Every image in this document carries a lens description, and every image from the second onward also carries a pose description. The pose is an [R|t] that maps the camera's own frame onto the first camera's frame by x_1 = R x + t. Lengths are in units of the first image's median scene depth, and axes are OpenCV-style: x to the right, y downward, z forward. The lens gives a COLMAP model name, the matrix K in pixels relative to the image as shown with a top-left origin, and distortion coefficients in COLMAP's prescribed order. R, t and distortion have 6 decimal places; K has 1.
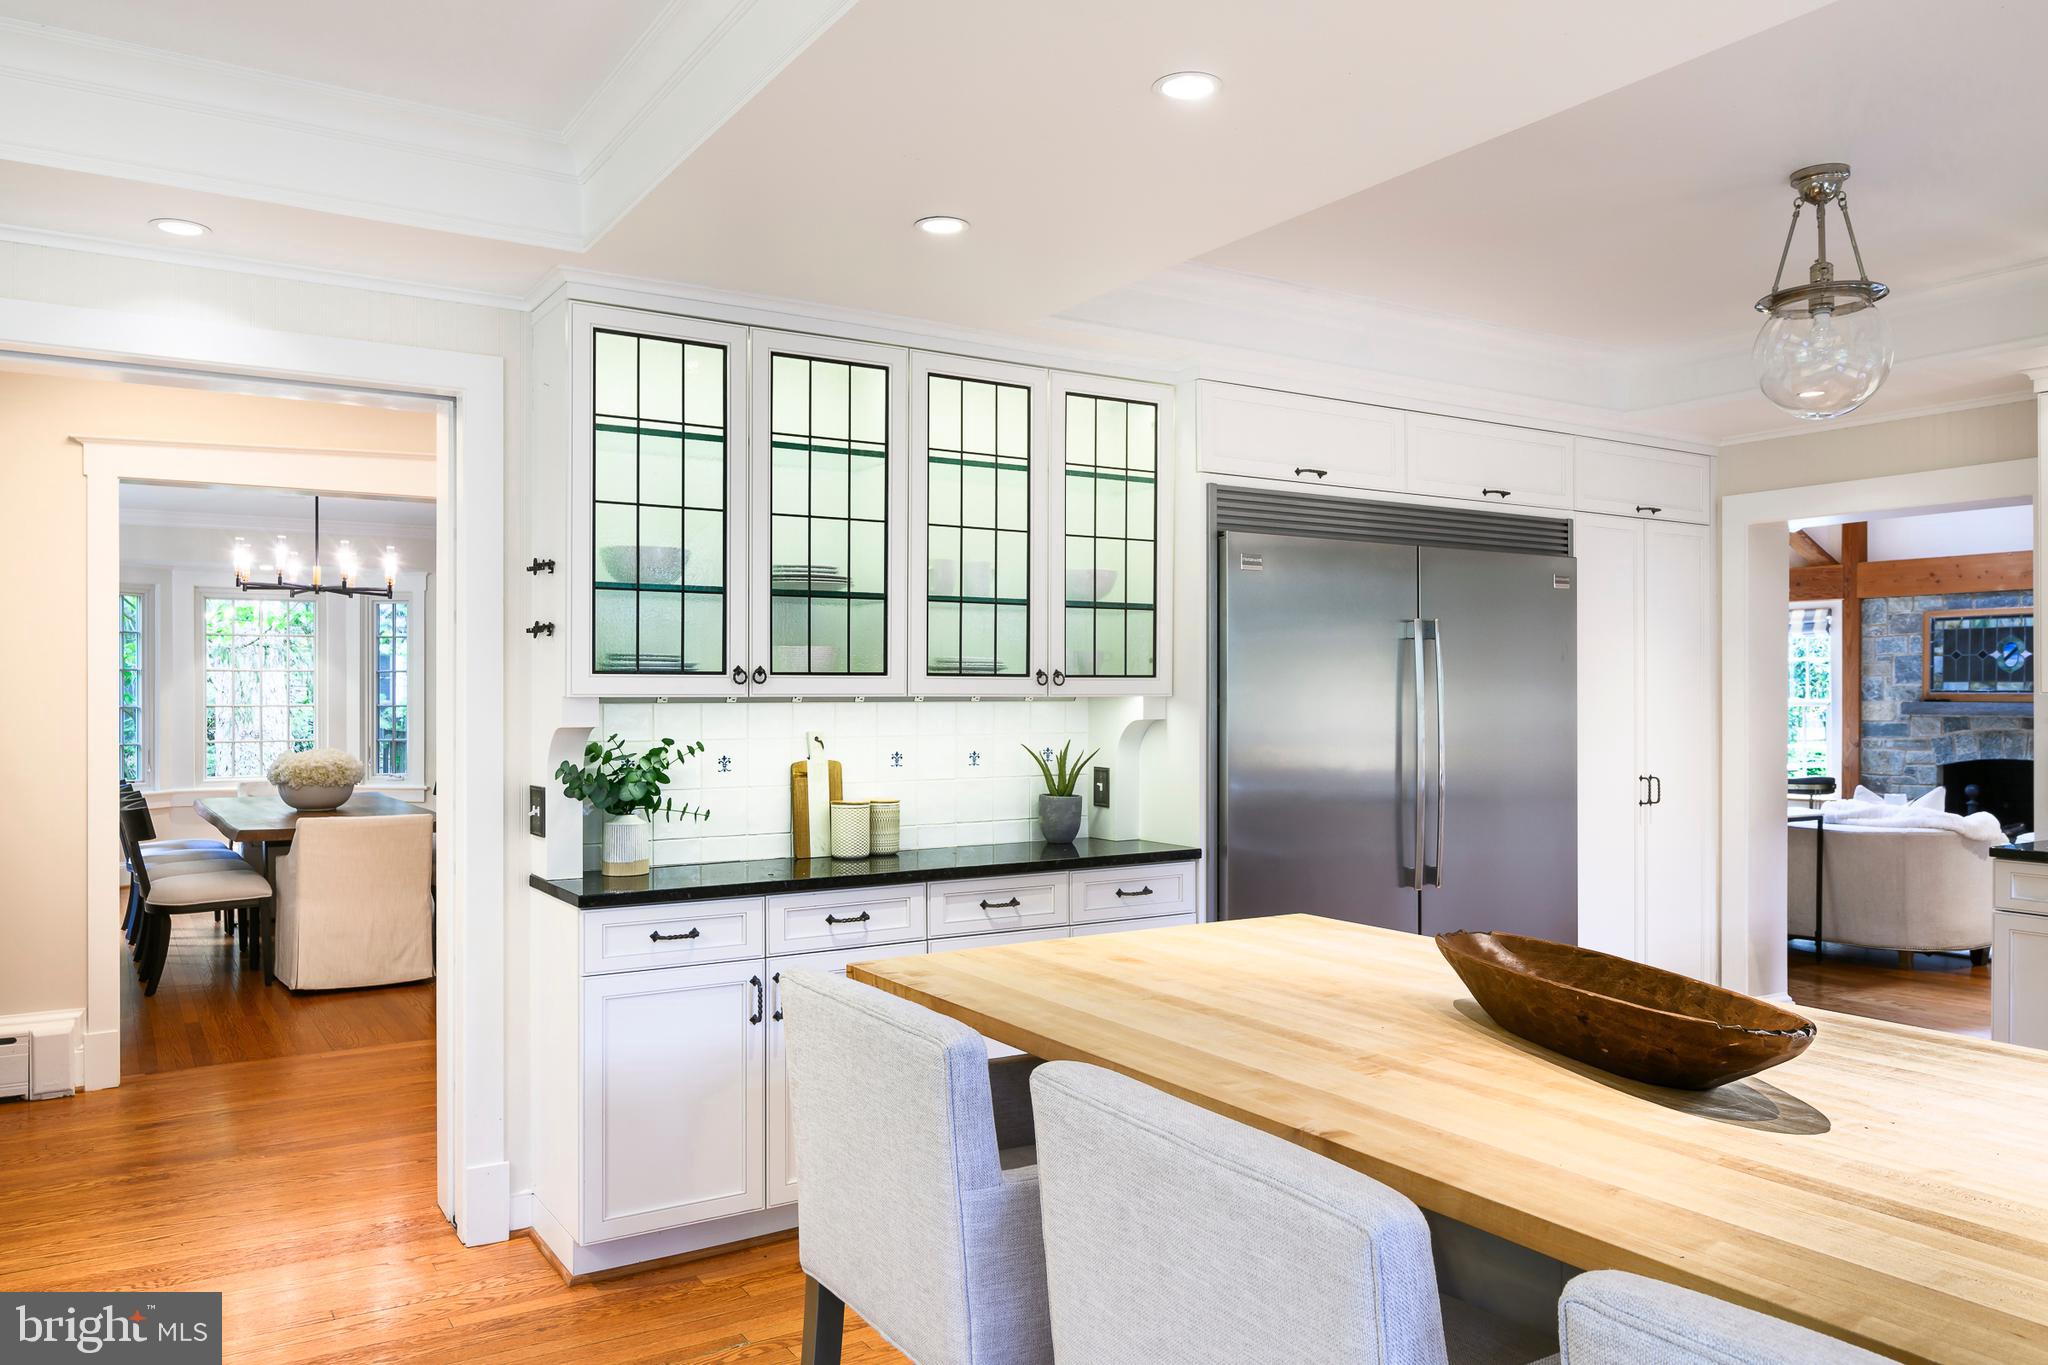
lens RADIAL K [[1438.0, 0, 1016.2], [0, 1438.0, 689.3], [0, 0, 1]] dist [-0.006209, -0.004767]
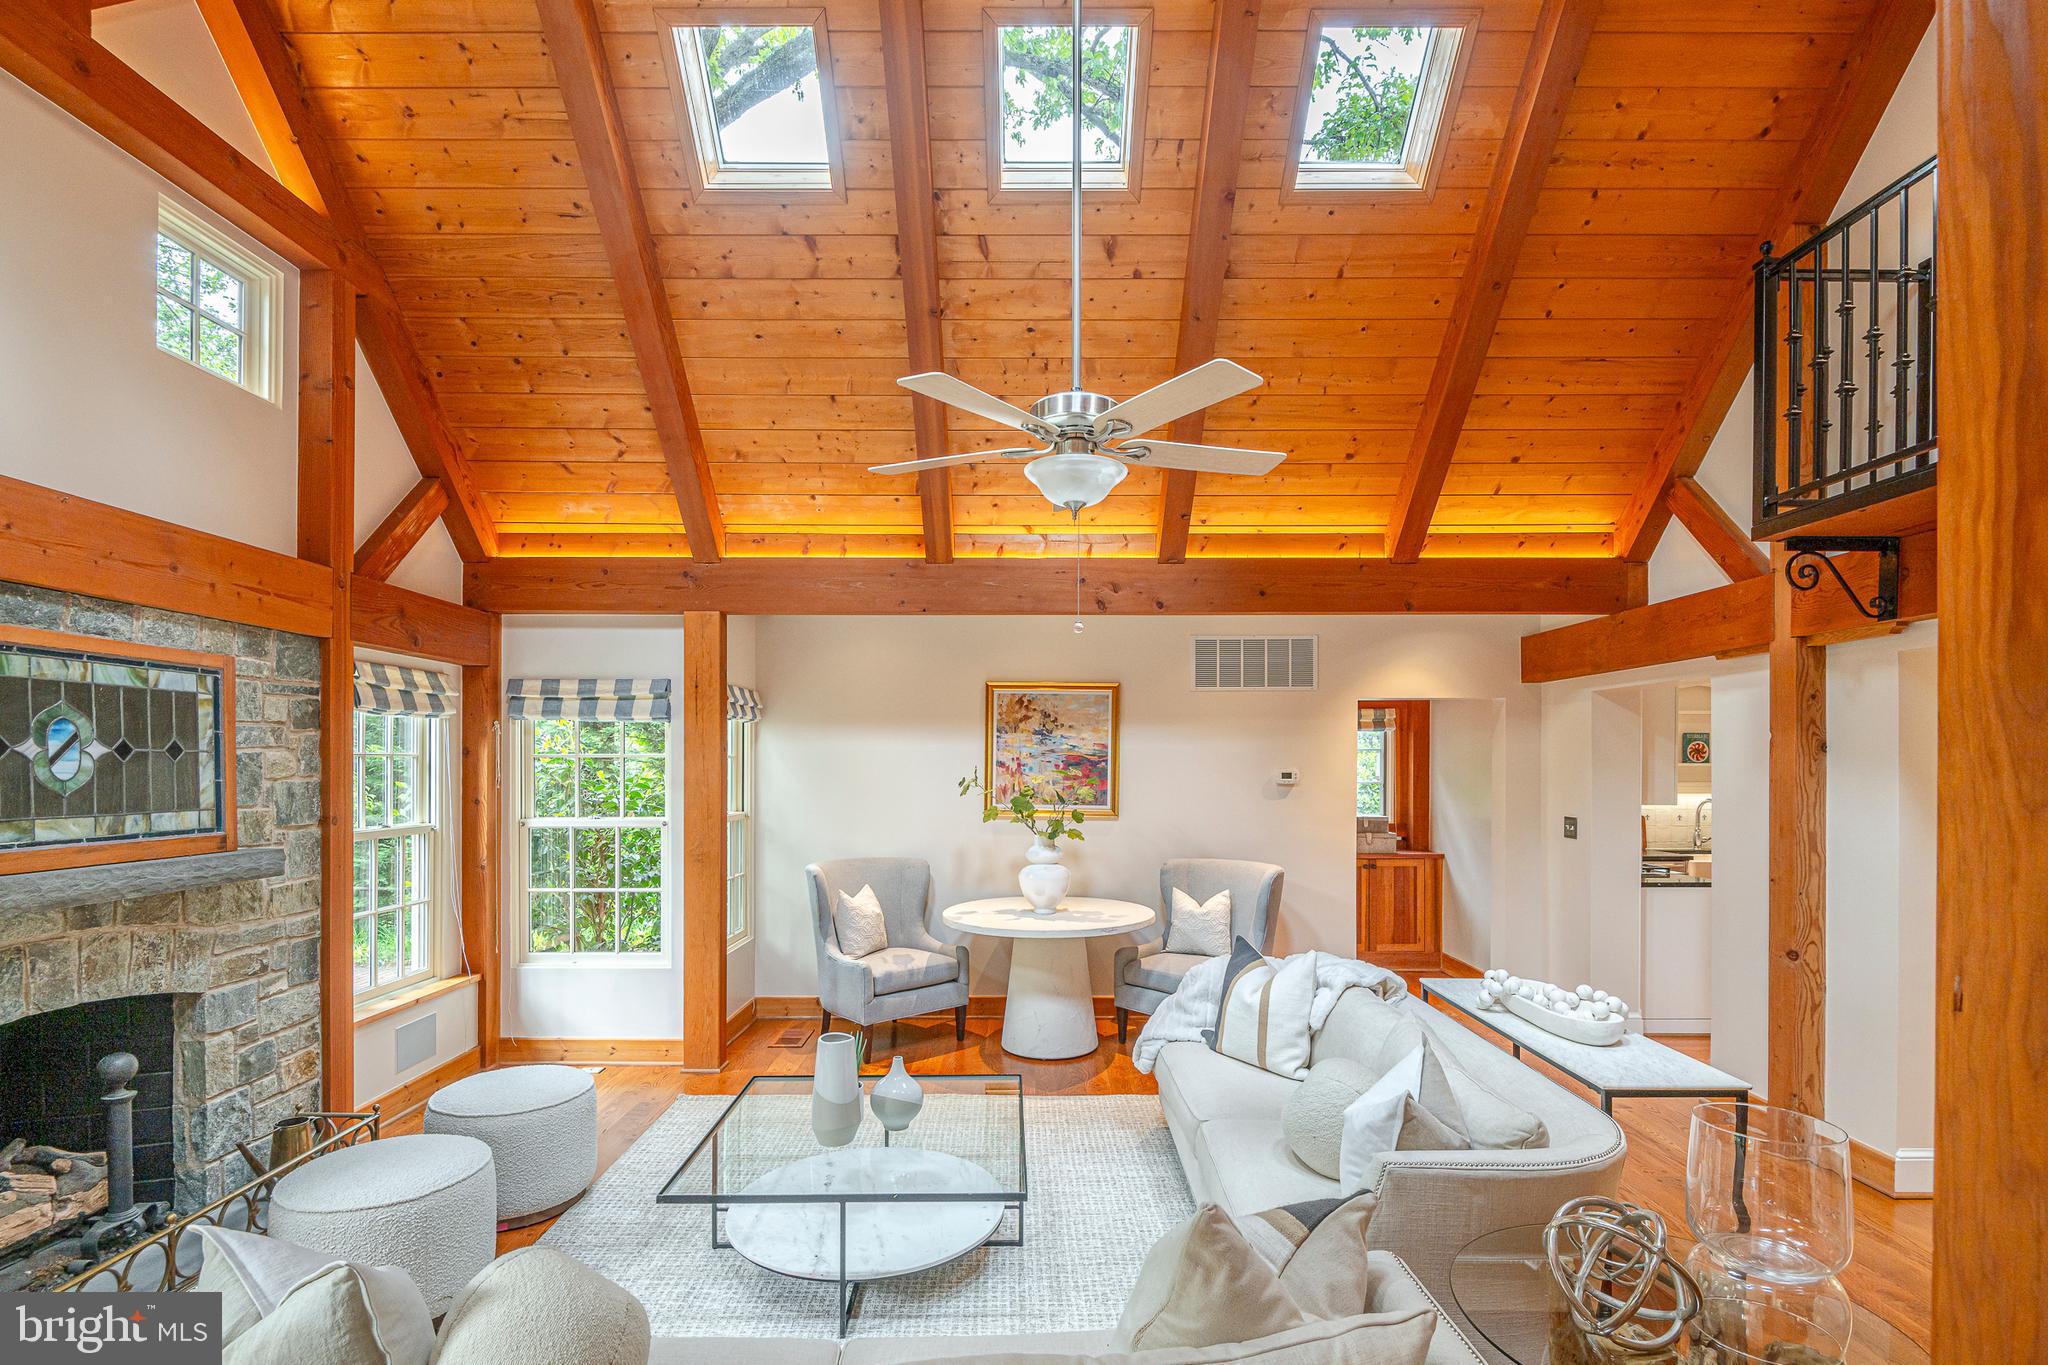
lens RADIAL K [[944.5, 0, 1021.1], [0, 944.5, 765.5], [0, 0, 1]] dist [-0.002857, -0.005668]
pose [[-0.845330, -0.010601, 0.534139, 0.315212], [-0.012436, 0.999923, 0.000164, -0.022180], [-0.534100, -0.006504, -0.845397, 1.034015]]
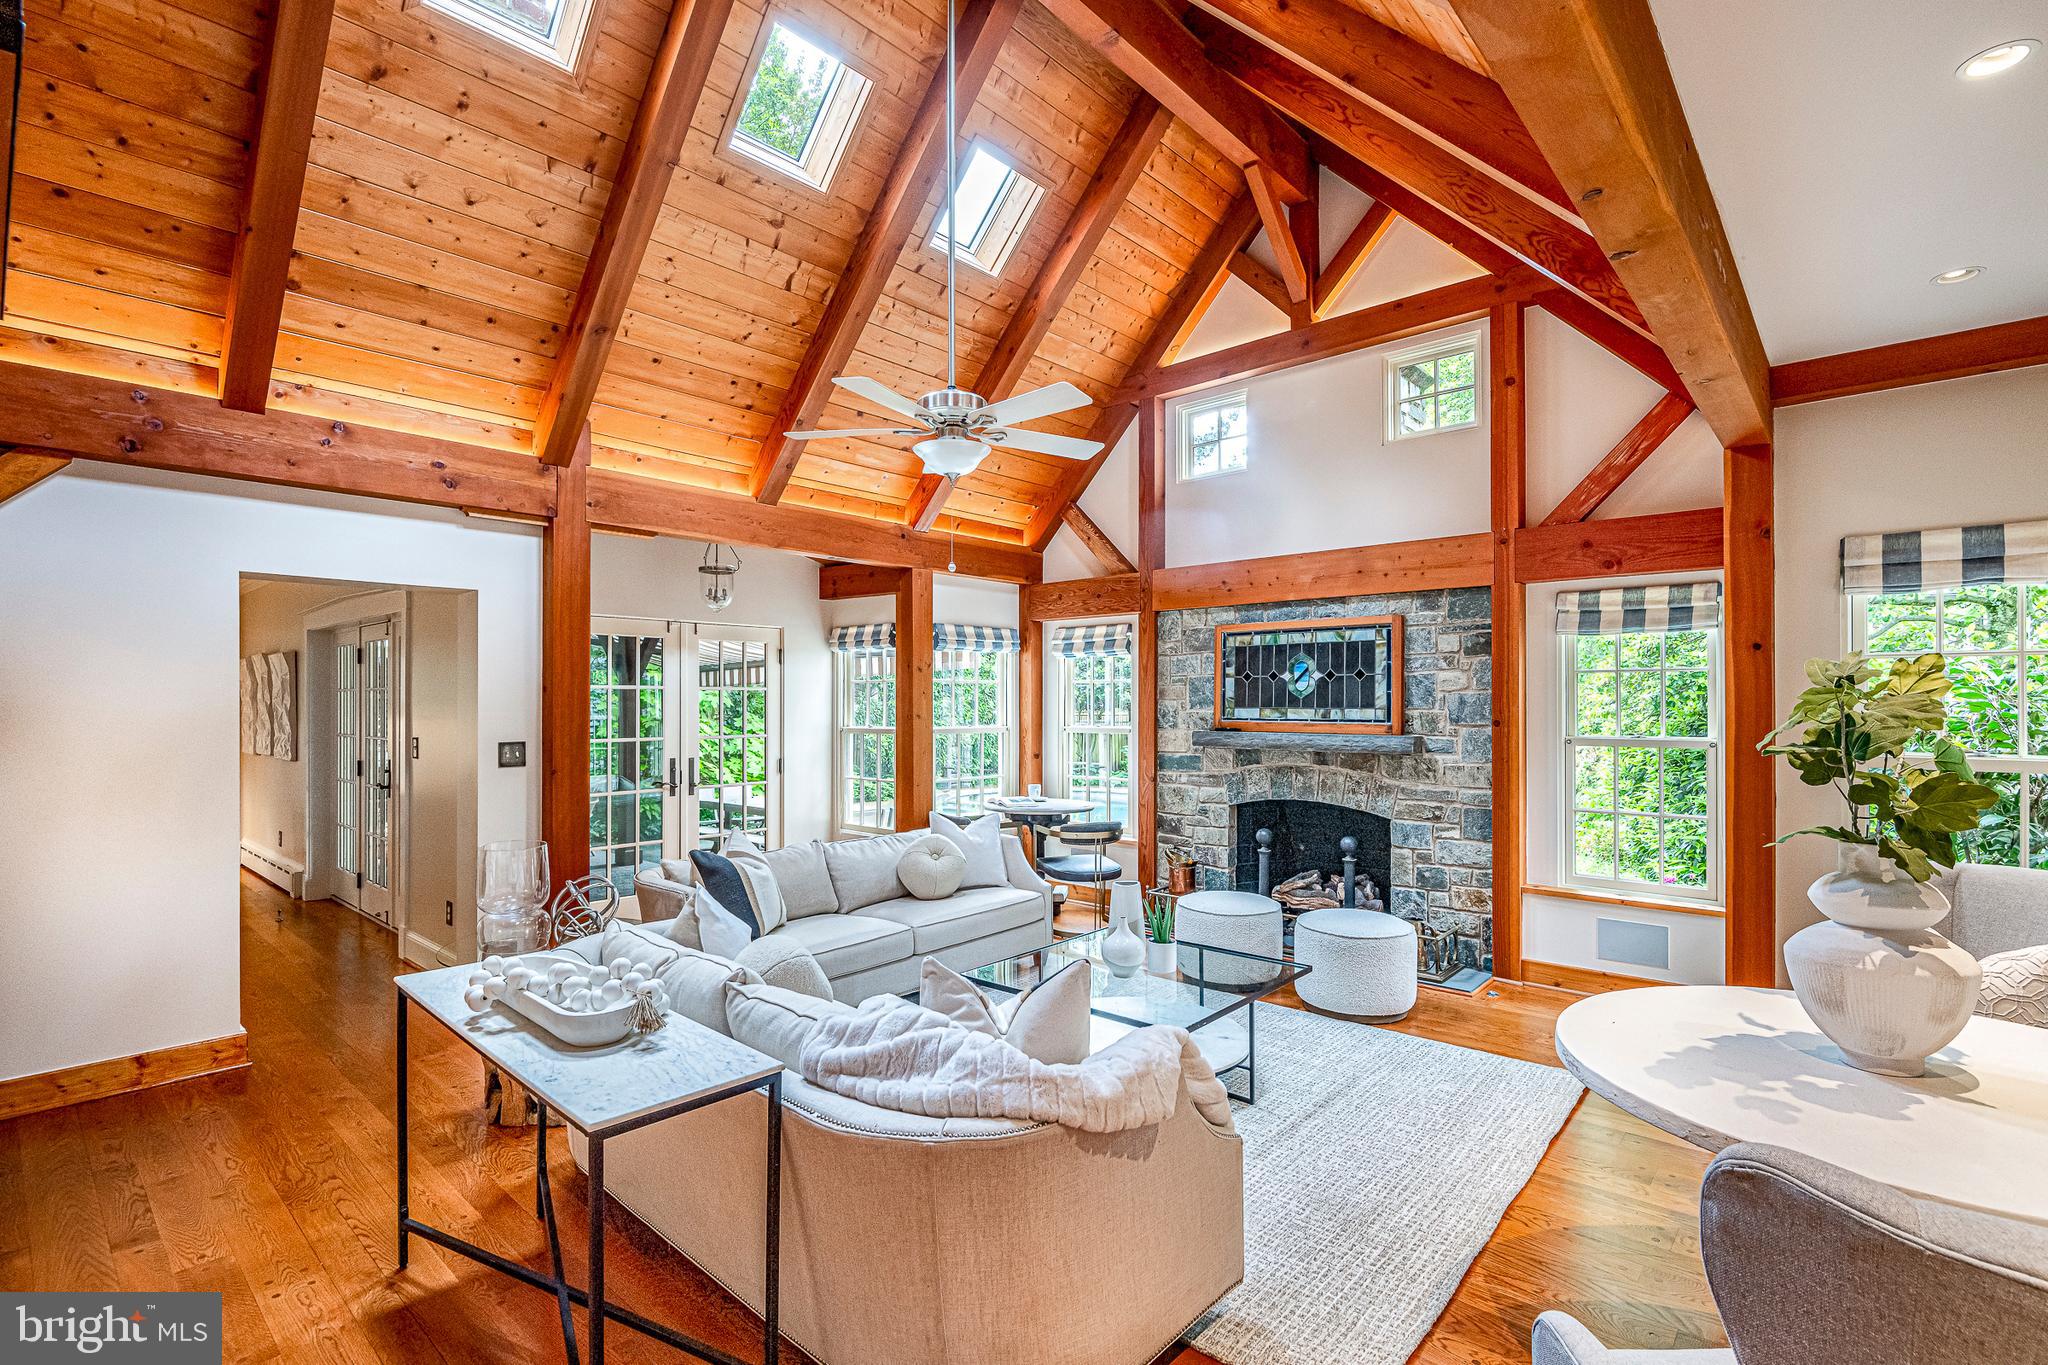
lens RADIAL K [[944.5, 0, 1027.6], [0, 944.5, 698.6], [0, 0, 1]] dist [-0.002857, -0.005668]
pose [[0.962484, 0.000815, 0.271338, 0.373544], [0.000031, 0.999995, -0.003112, -0.008908], [-0.271339, 0.003003, 0.962479, 0.489594]]
